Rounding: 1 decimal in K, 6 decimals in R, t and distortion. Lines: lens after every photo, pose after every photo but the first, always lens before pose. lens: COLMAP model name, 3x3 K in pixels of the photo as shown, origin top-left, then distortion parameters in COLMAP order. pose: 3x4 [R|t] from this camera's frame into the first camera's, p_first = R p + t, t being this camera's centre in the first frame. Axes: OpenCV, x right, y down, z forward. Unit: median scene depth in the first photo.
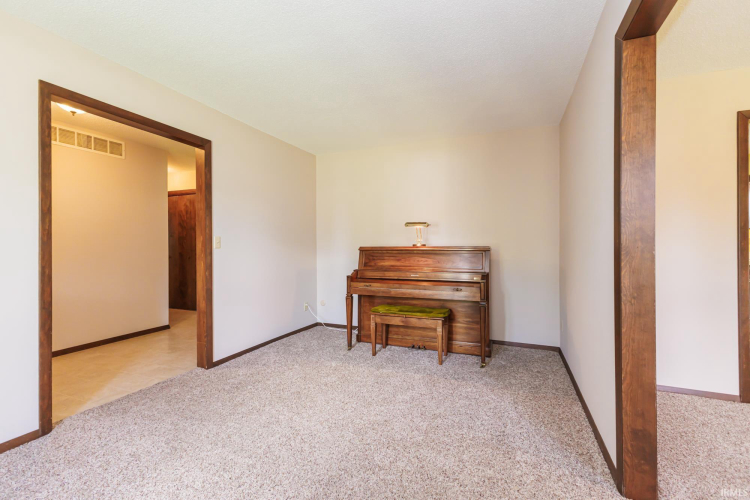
lens RADIAL K [[321.9, 0, 383.3], [0, 321.9, 247.6], [0, 0, 1]] dist [0.006791, -0.000500]
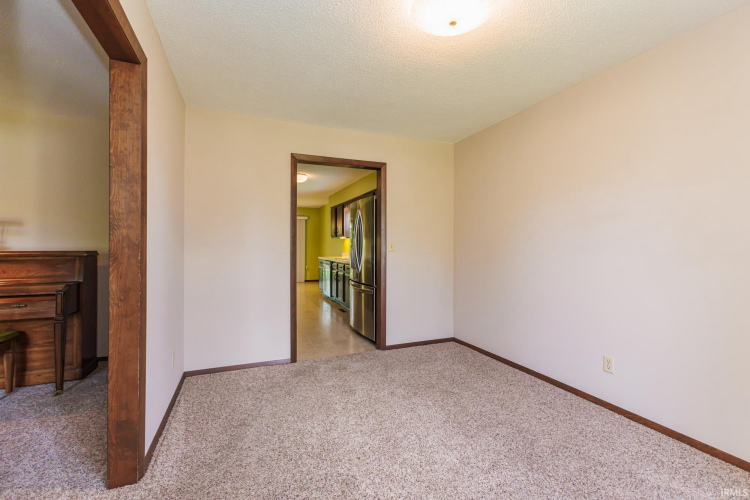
lens RADIAL K [[321.9, 0, 383.3], [0, 321.9, 247.6], [0, 0, 1]] dist [0.006791, -0.000500]
pose [[0.723826, -0.005650, 0.689960, 0.662423], [0.006525, 0.999978, 0.001343, -0.017294], [-0.689952, 0.003530, 0.723846, -0.389865]]
